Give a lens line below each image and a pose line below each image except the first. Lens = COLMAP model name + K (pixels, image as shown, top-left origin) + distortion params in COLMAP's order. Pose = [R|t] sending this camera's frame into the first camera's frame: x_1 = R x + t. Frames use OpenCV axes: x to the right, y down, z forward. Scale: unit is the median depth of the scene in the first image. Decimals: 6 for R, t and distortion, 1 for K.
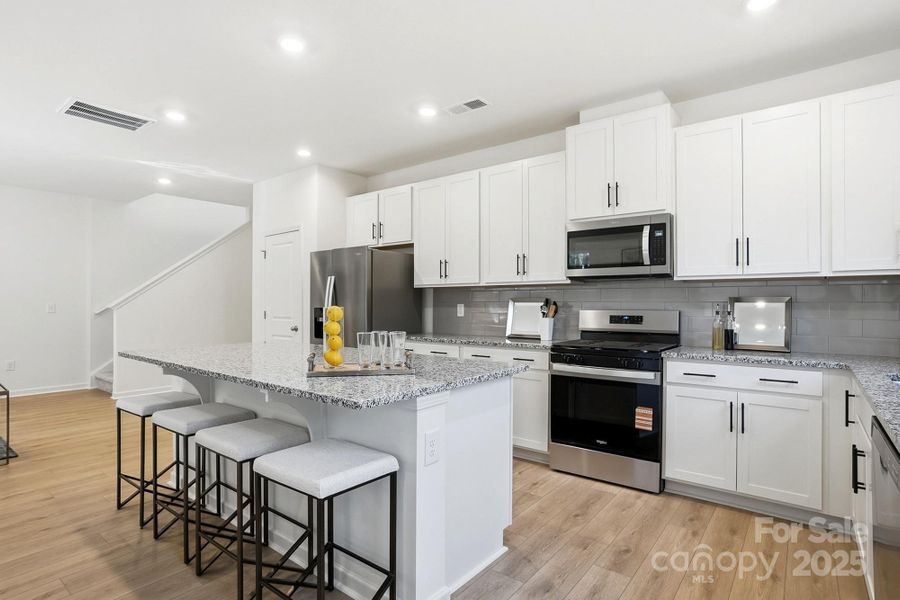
lens RADIAL K [[463.4, 0, 445.2], [0, 463.4, 291.7], [0, 0, 1]] dist [-0.035619, 0.011476]
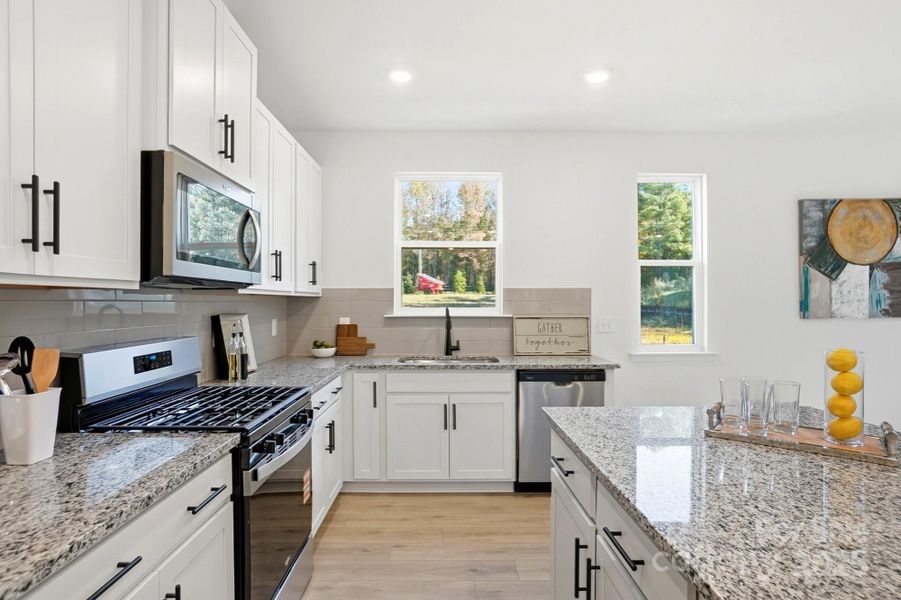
lens RADIAL K [[470.2, 0, 450.5], [0, 470.2, 300.0], [0, 0, 1]] dist [-0.049710, 0.029639]
pose [[-0.630026, -0.000753, 0.776574, -0.234402], [-0.023092, 0.999575, -0.017765, -0.008272], [-0.776231, -0.029125, -0.629776, 1.083270]]
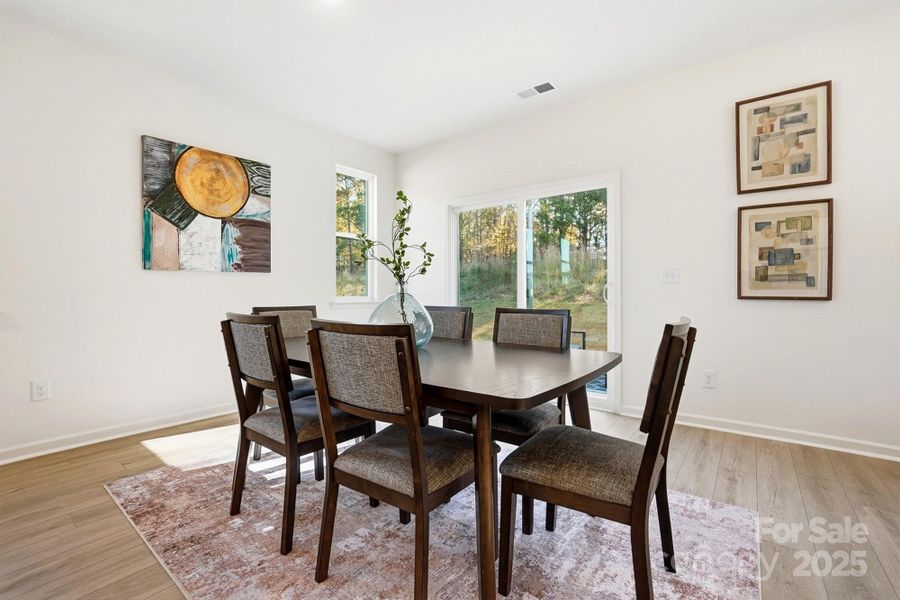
lens RADIAL K [[404.3, 0, 445.2], [0, 404.3, 295.8], [0, 0, 1]] dist [-0.064873, 0.025102]
pose [[-0.999992, -0.002907, -0.002685, -0.543149], [-0.002845, 0.999733, -0.022935, 0.069978], [0.002751, -0.022928, -0.999733, 0.569326]]
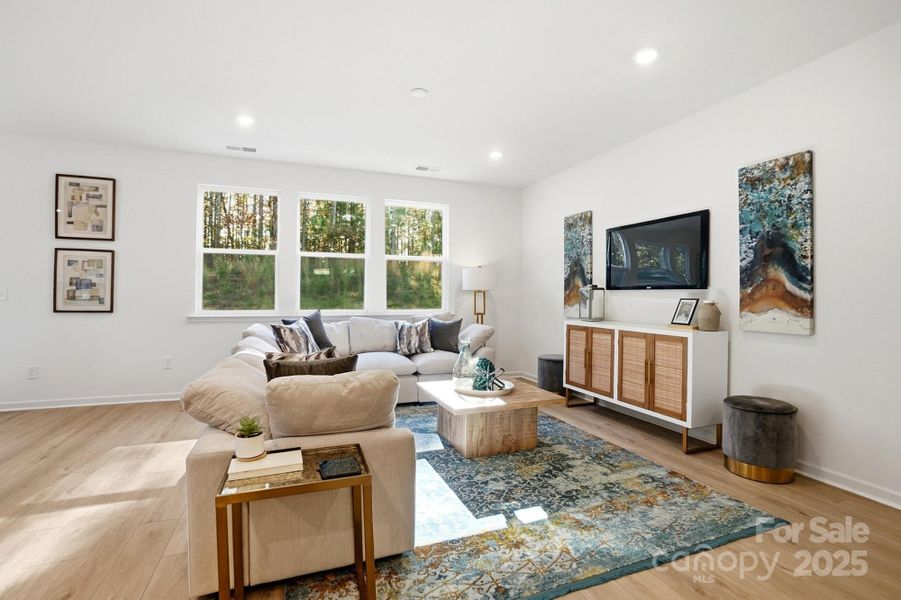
lens RADIAL K [[411.8, 0, 440.5], [0, 411.8, 287.7], [0, 0, 1]] dist [-0.066386, 0.027380]
pose [[-0.502987, -0.013796, -0.864184, -0.712726], [0.014435, 0.999599, -0.024360, 0.029084], [0.864173, -0.024727, -0.502586, 1.310094]]
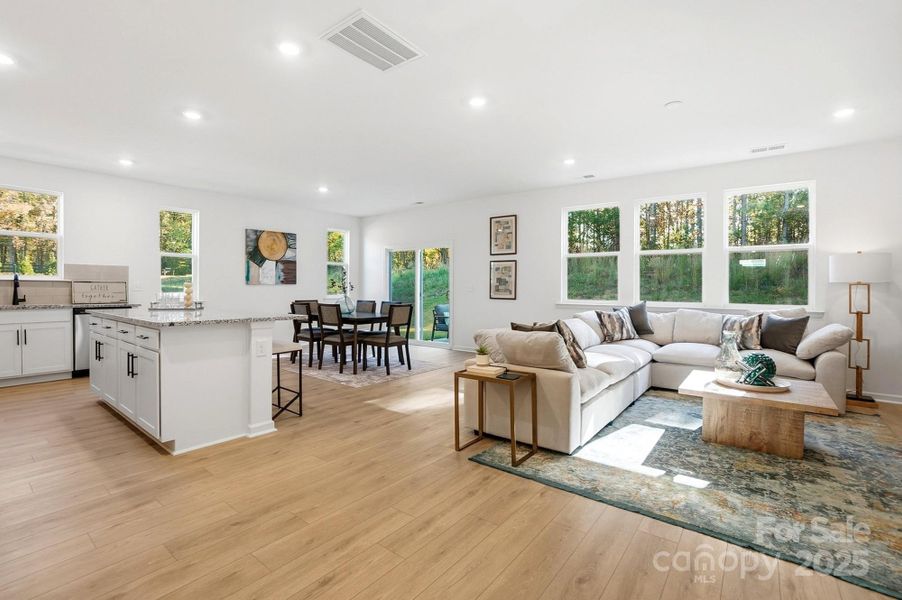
lens RADIAL K [[412.2, 0, 441.0], [0, 412.2, 287.7], [0, 0, 1]] dist [-0.066386, 0.027380]
pose [[-0.999946, -0.009860, 0.003210, -0.904149], [-0.009945, 0.999566, -0.027738, 0.061119], [-0.002935, -0.027768, -0.999610, 1.801826]]
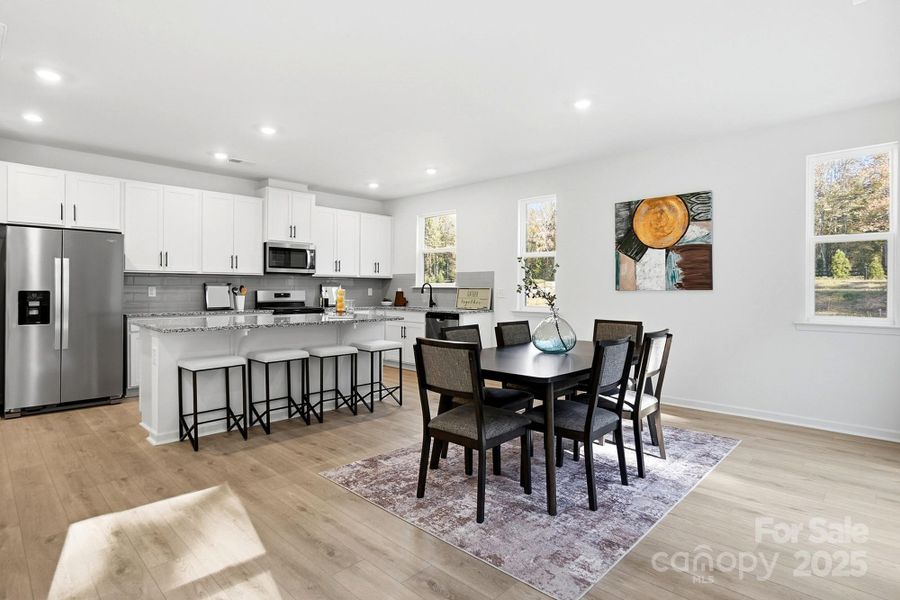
lens RADIAL K [[463.4, 0, 445.2], [0, 463.4, 291.7], [0, 0, 1]] dist [-0.035619, 0.011476]
pose [[0.095079, -0.012119, 0.995396, -1.454208], [-0.030954, 0.999406, 0.015125, -0.003955], [-0.994988, -0.032249, 0.094647, 0.153142]]
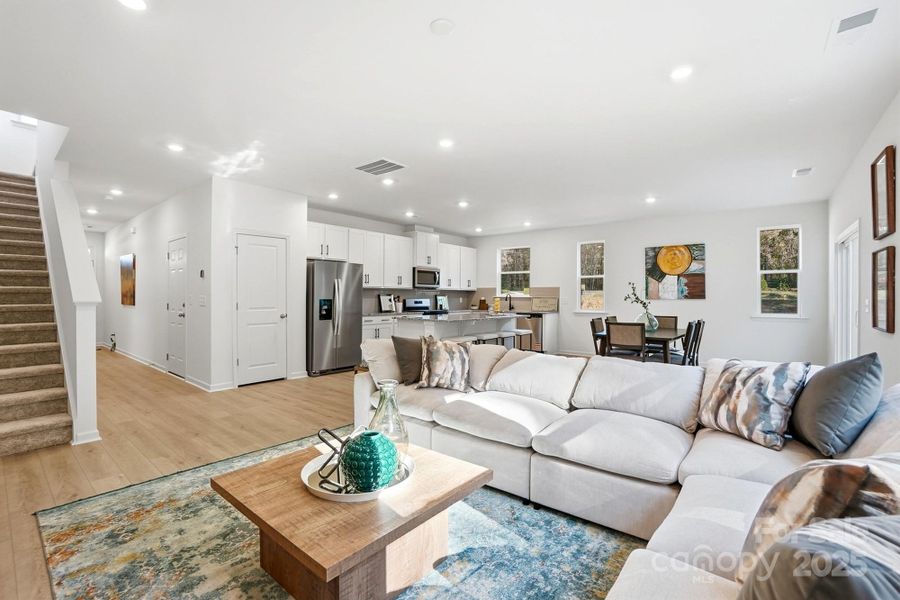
lens RADIAL K [[404.3, 0, 445.2], [0, 404.3, 295.8], [0, 0, 1]] dist [-0.064873, 0.025102]
pose [[0.018592, -0.002538, 0.999824, -2.106338], [-0.032491, 0.999467, 0.003141, 0.006997], [-0.999299, -0.032544, 0.018499, 0.799329]]
